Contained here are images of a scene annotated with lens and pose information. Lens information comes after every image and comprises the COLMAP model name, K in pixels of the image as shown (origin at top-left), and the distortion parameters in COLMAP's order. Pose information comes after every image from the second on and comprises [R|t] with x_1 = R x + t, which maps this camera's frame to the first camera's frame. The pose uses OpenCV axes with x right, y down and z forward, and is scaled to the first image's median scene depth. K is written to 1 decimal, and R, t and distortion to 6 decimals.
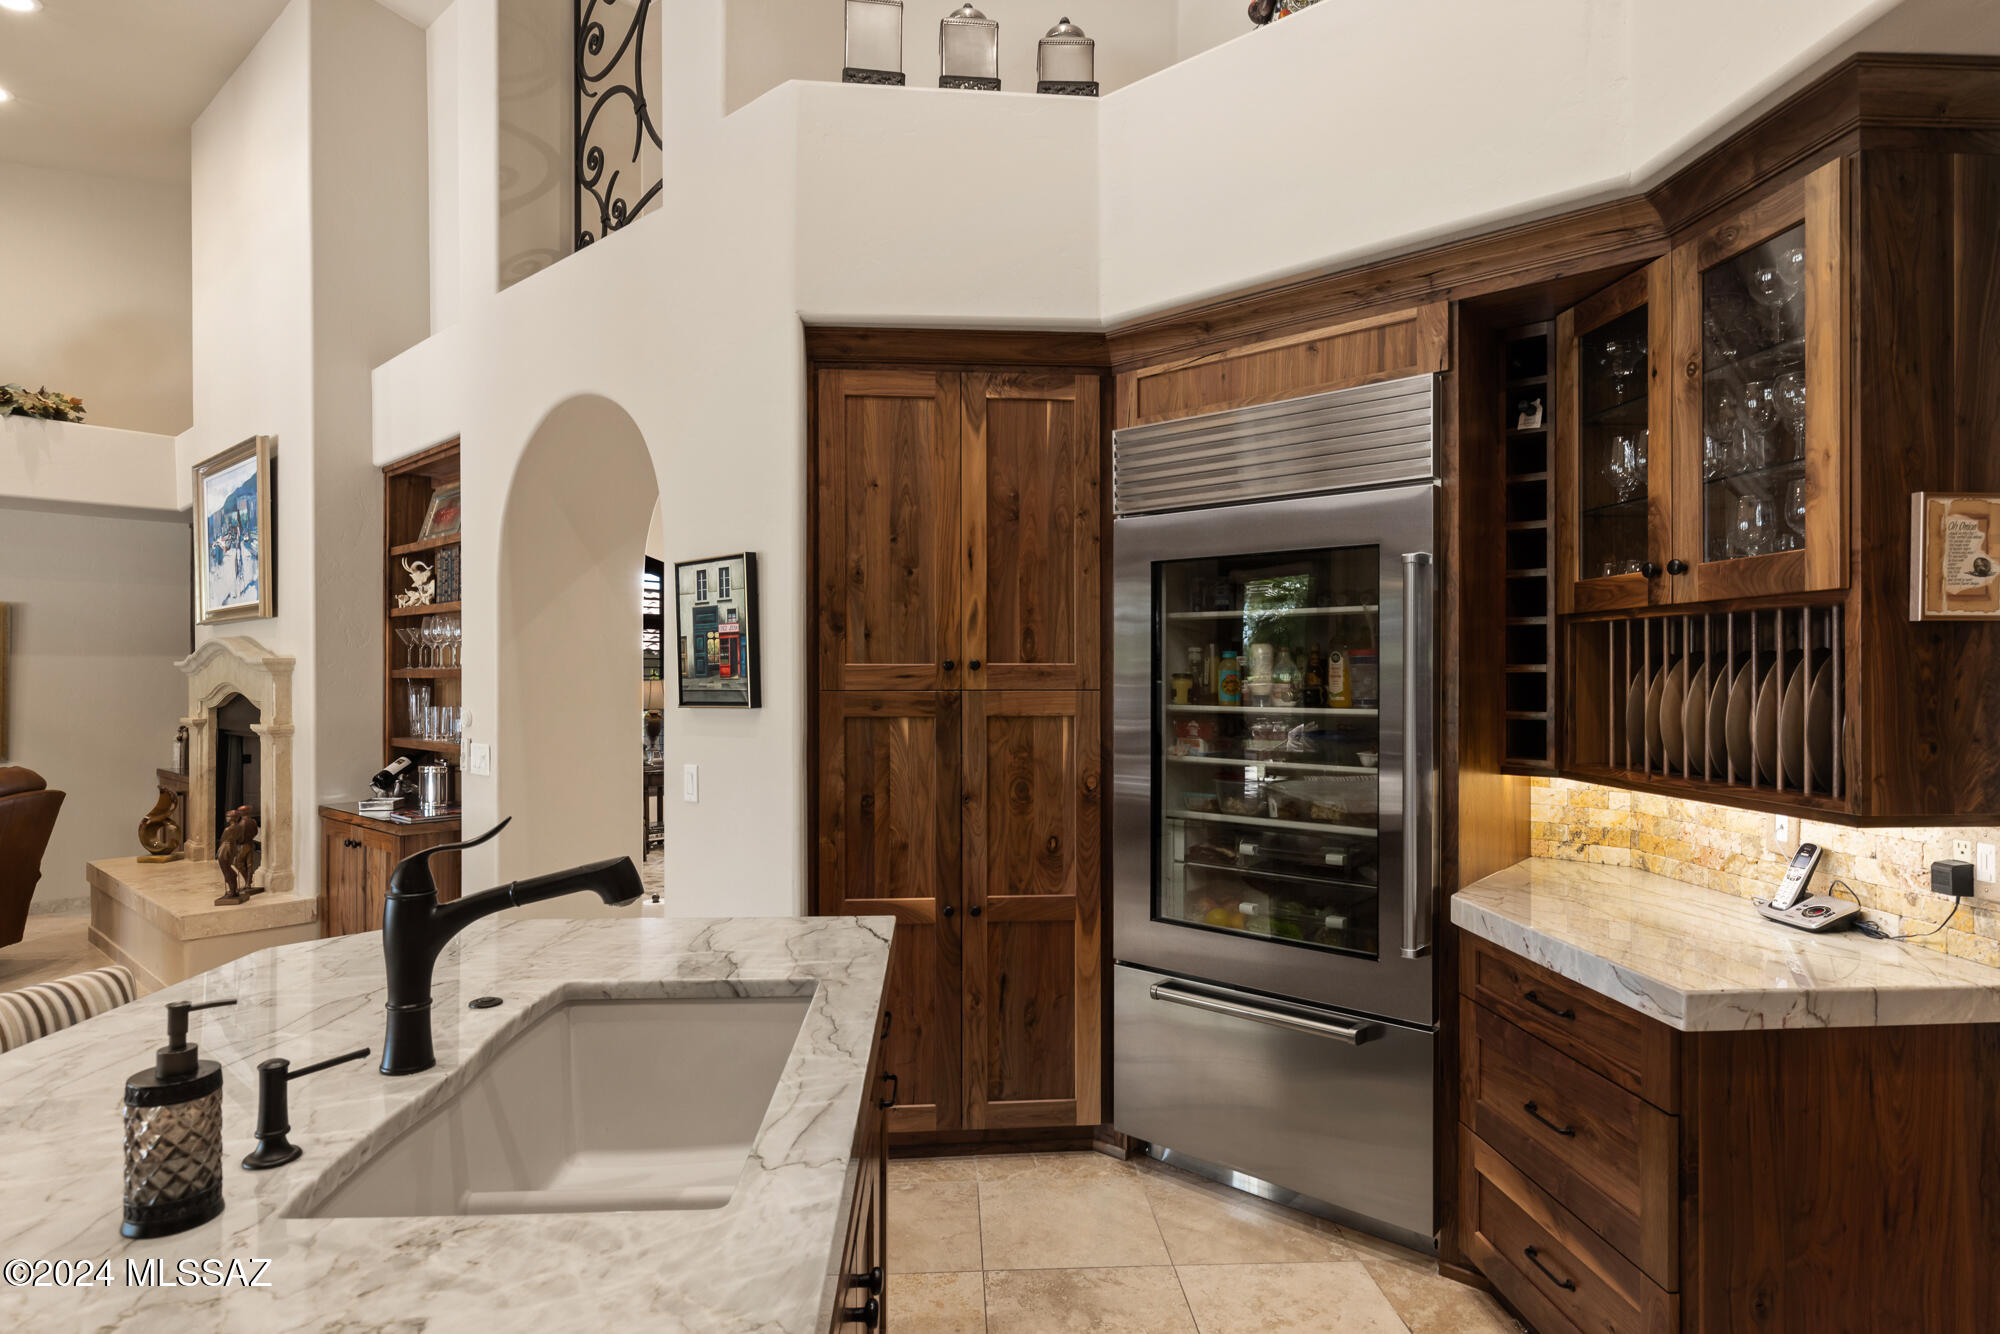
lens RADIAL K [[1116.0, 0, 1005.9], [0, 1116.0, 668.4], [0, 0, 1]] dist [0.000996, 0.000084]
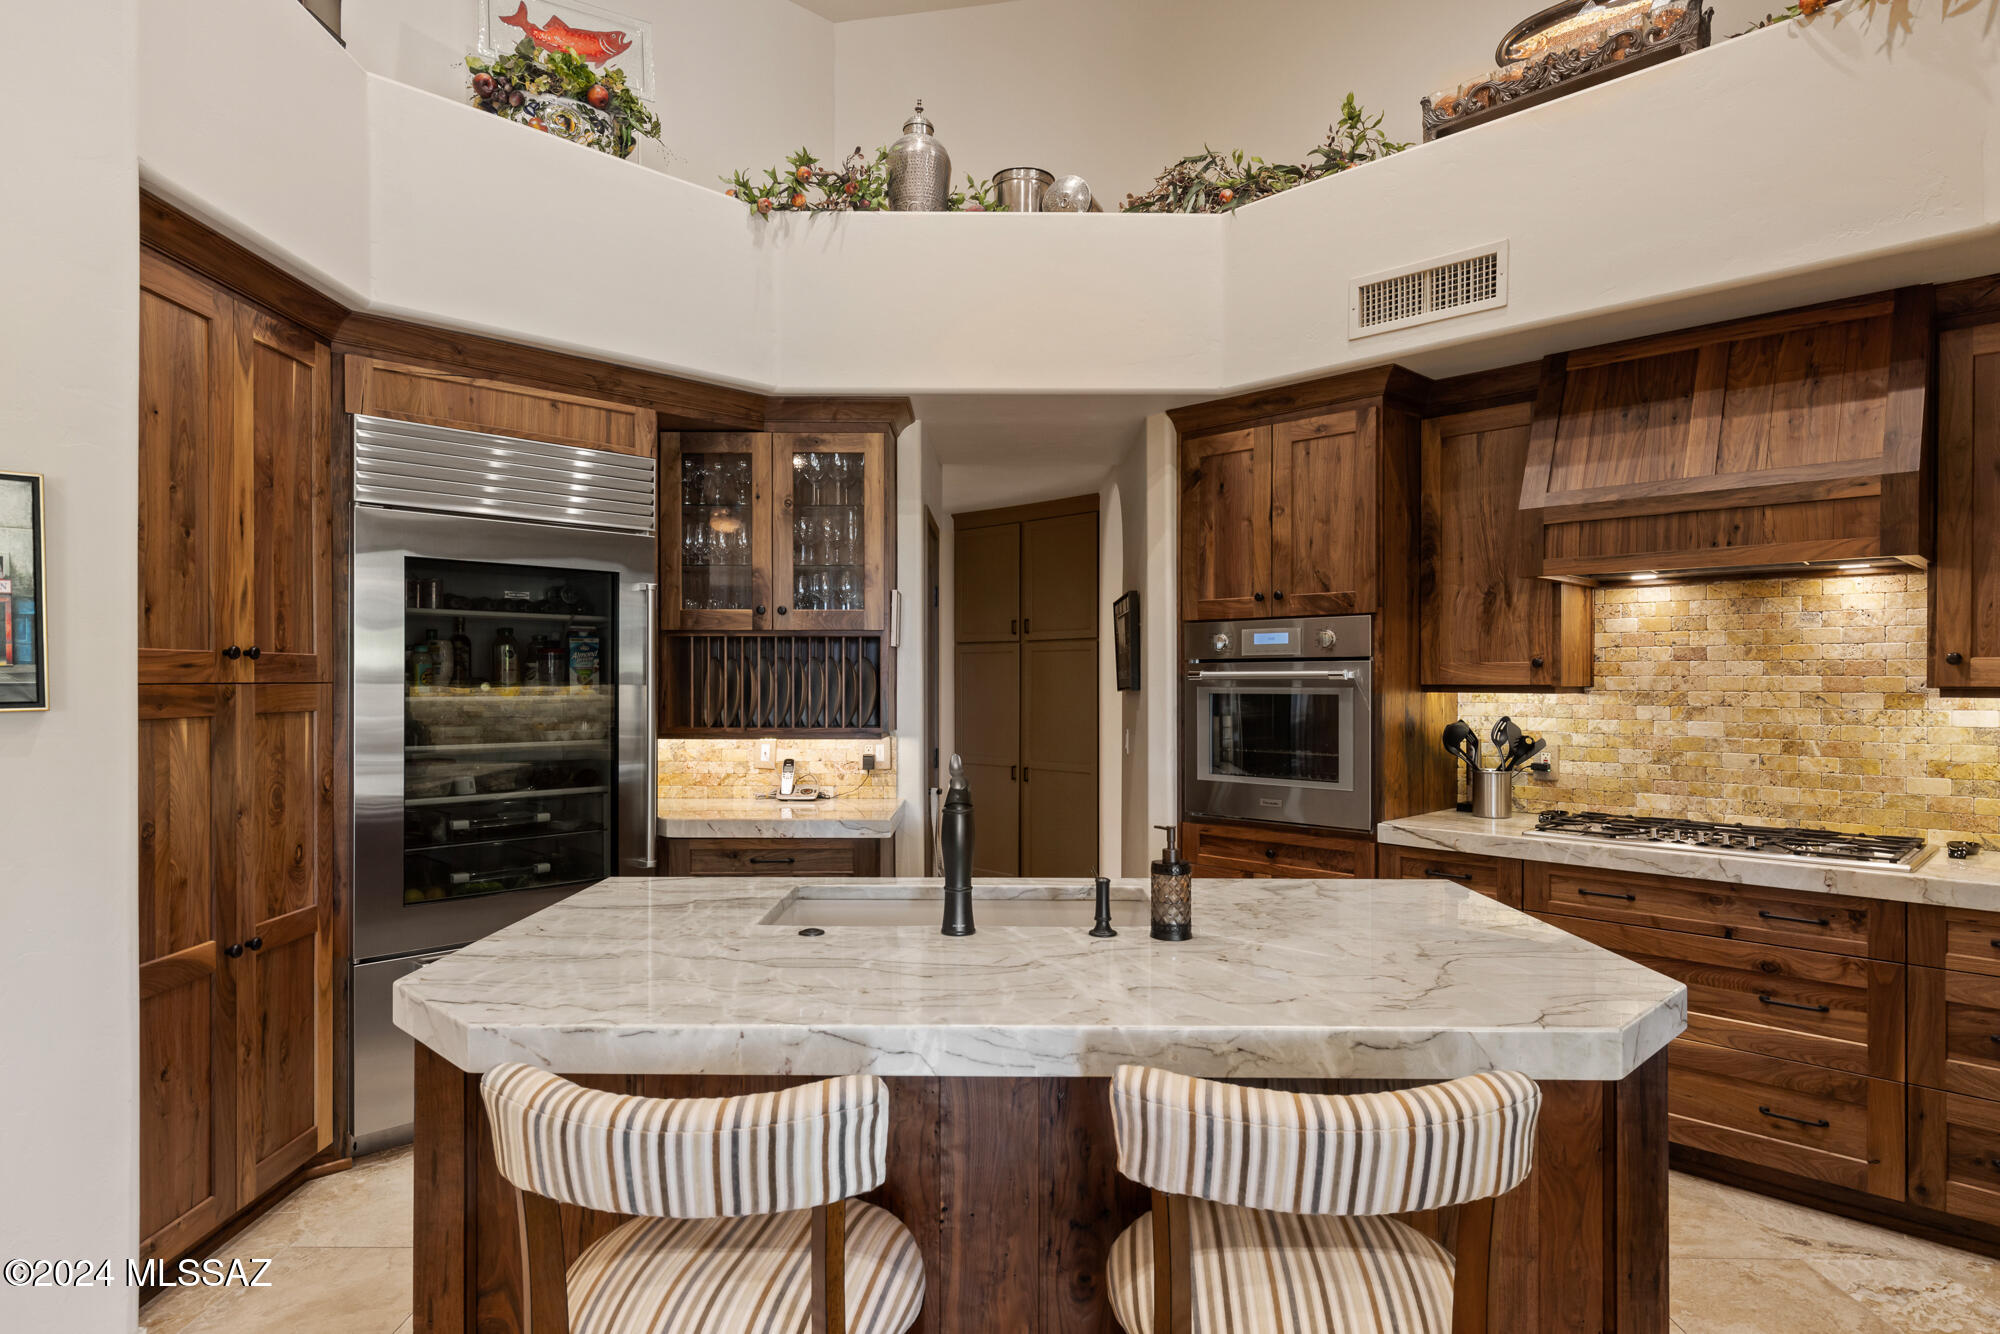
lens RADIAL K [[1116.0, 0, 1011.3], [0, 1116.0, 685.9], [0, 0, 1]] dist [0.000996, 0.000084]
pose [[0.044964, -0.004614, 0.998978, -0.843387], [-0.003370, 0.999983, 0.004770, 0.015772], [-0.998983, -0.003581, 0.044948, 0.387189]]
